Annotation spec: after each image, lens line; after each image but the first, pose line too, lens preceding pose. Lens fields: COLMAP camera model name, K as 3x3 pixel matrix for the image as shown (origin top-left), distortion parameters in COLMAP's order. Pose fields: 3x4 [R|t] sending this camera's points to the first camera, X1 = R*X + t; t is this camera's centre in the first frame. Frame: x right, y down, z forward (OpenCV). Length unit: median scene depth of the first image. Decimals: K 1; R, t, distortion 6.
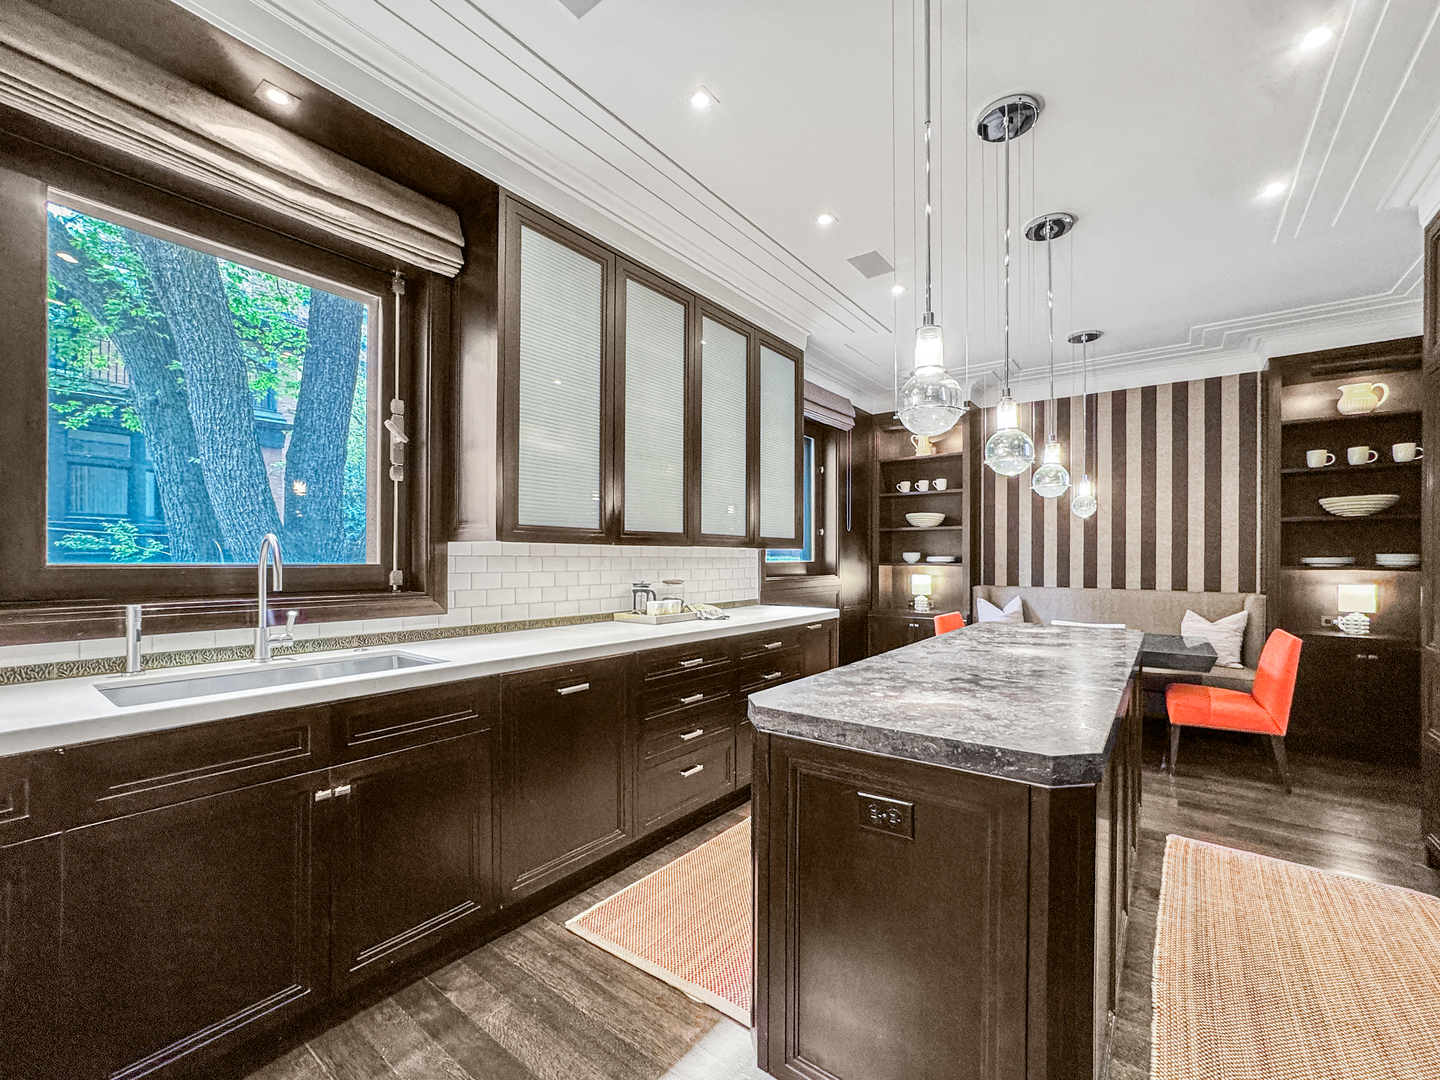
lens RADIAL K [[597.5, 0, 721.9], [0, 597.5, 563.3], [0, 0, 1]] dist [-0.001111, -0.000086]
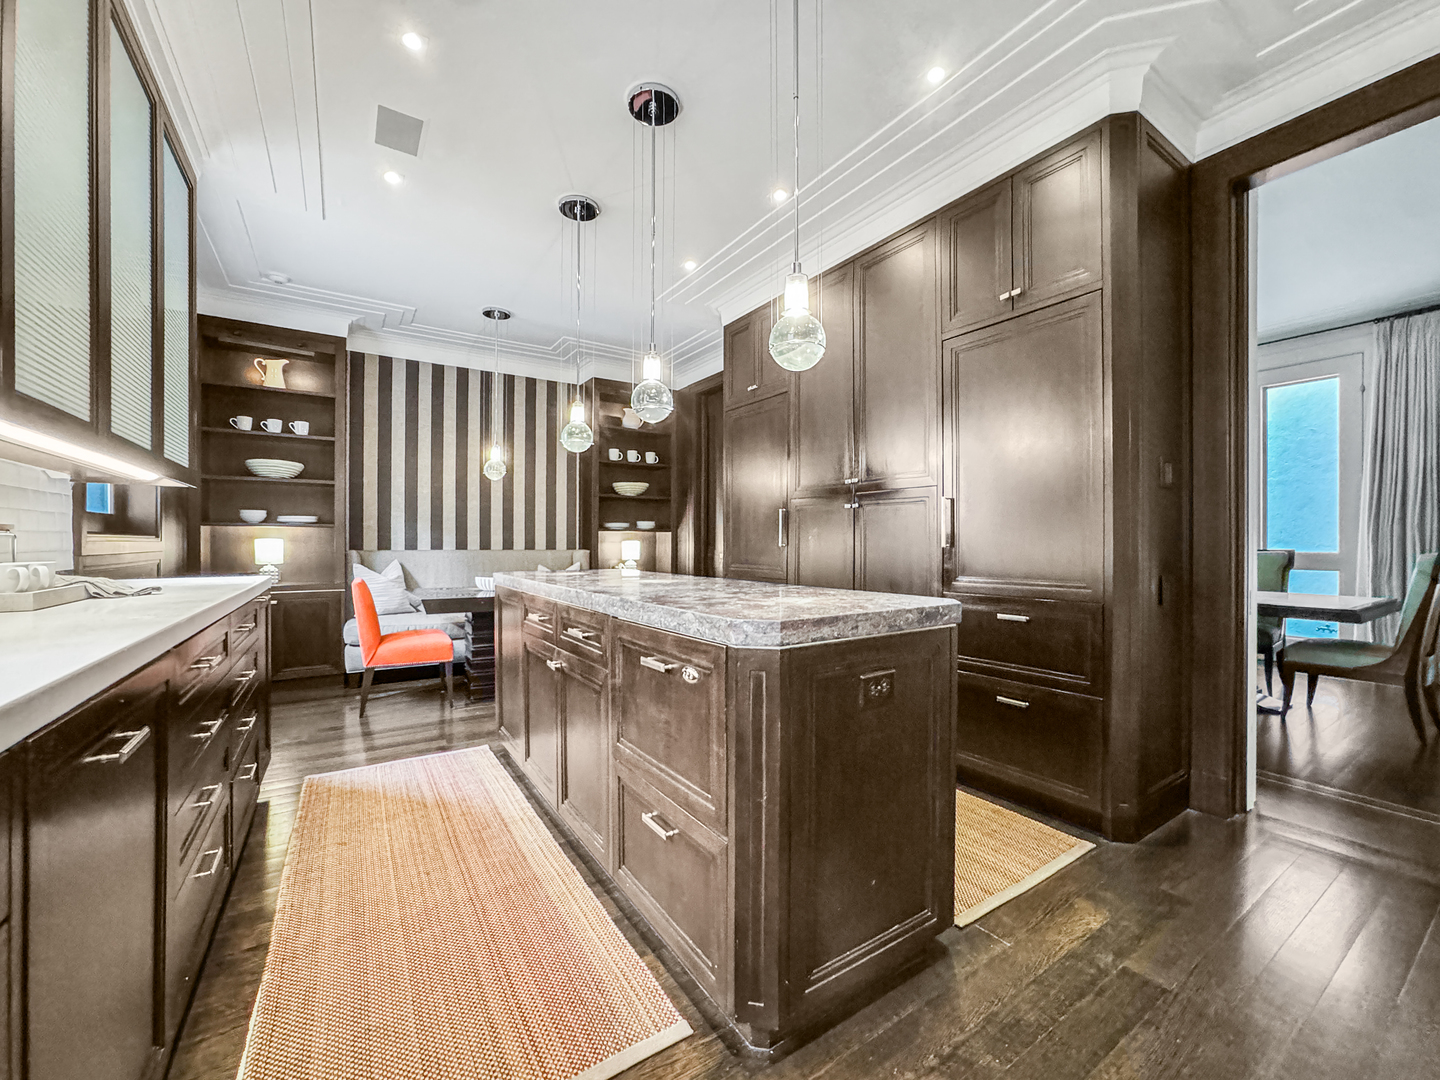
lens RADIAL K [[590.0, 0, 720.0], [0, 590.0, 540.0], [0, 0, 1]] dist [-0.000764, 0.000000]
pose [[0.350188, 0.001218, 0.936679, -0.257707], [0.007205, 0.999966, -0.003994, 0.039511], [-0.936652, 0.008147, 0.350167, 0.252936]]
